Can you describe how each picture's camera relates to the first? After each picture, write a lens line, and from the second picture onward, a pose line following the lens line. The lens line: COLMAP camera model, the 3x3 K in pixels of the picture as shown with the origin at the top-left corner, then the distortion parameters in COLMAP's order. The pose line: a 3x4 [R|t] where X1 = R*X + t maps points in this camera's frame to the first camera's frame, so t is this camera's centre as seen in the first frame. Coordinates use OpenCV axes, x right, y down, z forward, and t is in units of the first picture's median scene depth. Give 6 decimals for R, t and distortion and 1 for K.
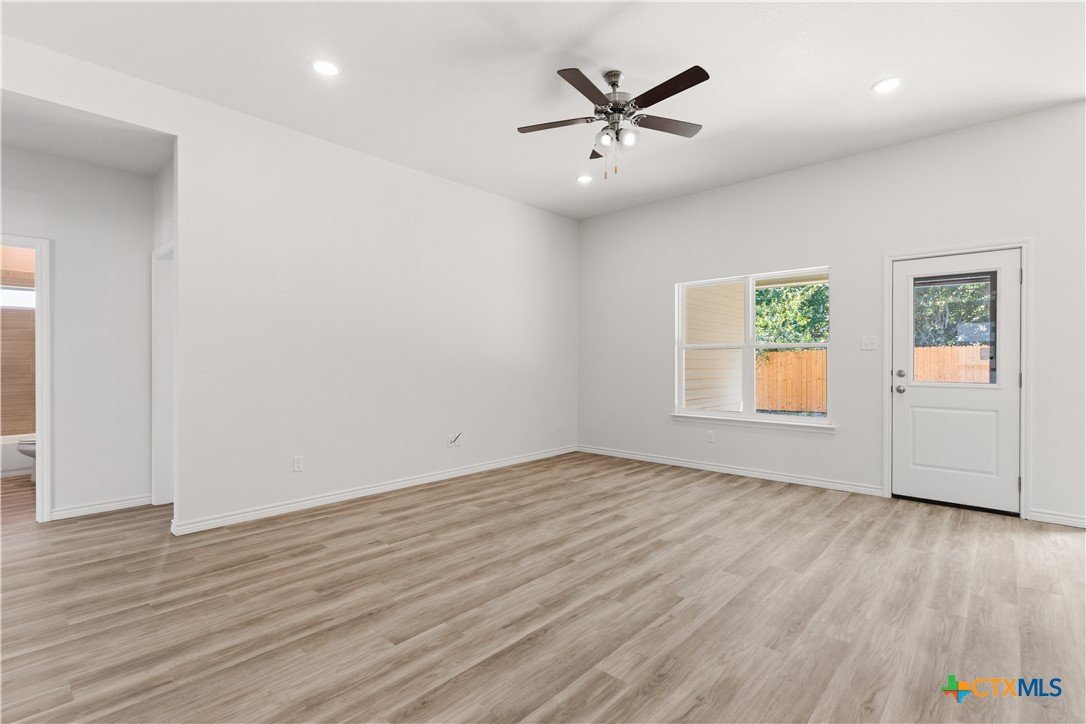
lens RADIAL K [[504.9, 0, 549.0], [0, 504.9, 363.0], [0, 0, 1]] dist [0.003516, 0.001266]
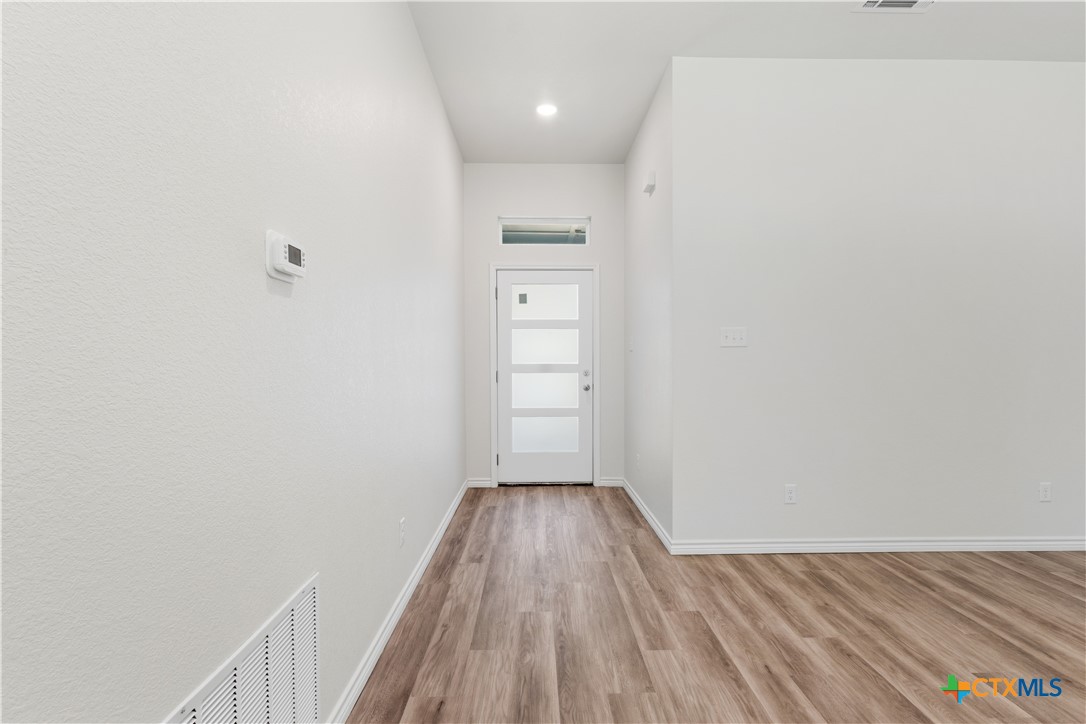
lens RADIAL K [[504.9, 0, 549.2], [0, 504.9, 369.2], [0, 0, 1]] dist [0.003516, 0.001266]
pose [[-0.724854, 0.008231, -0.688853, 0.635244], [-0.003175, 0.999878, 0.015289, -0.001214], [0.688895, 0.013269, -0.724740, 0.821542]]
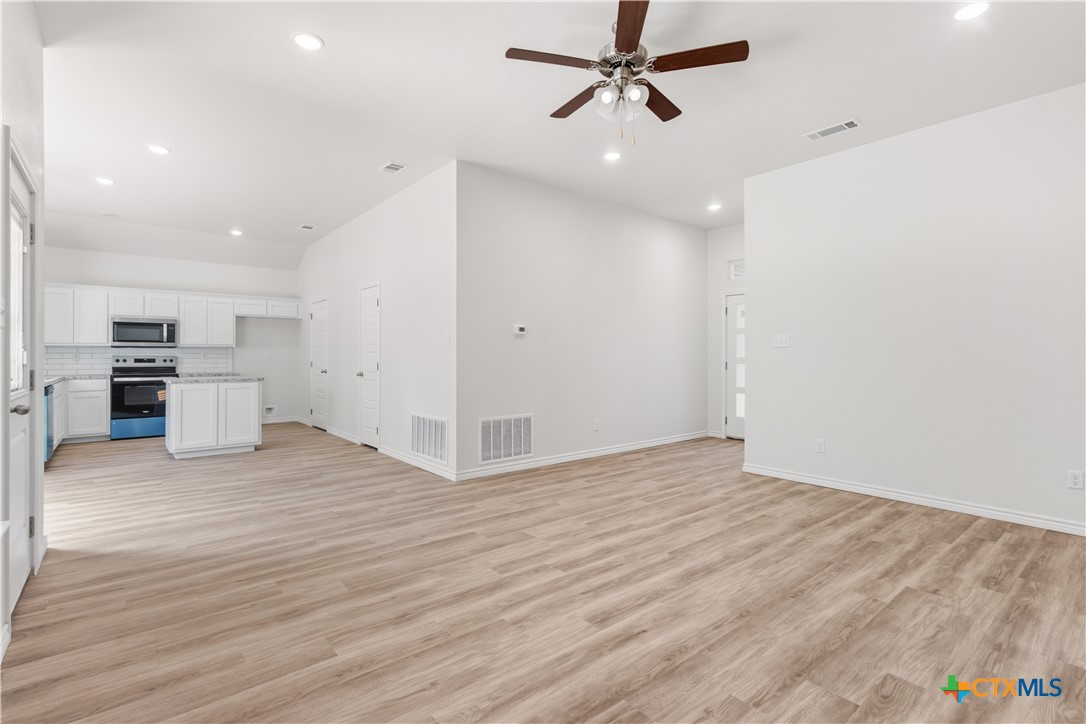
lens RADIAL K [[504.9, 0, 544.1], [0, 504.9, 357.1], [0, 0, 1]] dist [0.003516, 0.001266]
pose [[-0.989642, -0.005723, 0.143444, 0.157935], [-0.004942, 0.999971, 0.005800, -0.006917], [-0.143473, 0.005031, -0.989641, 2.102840]]
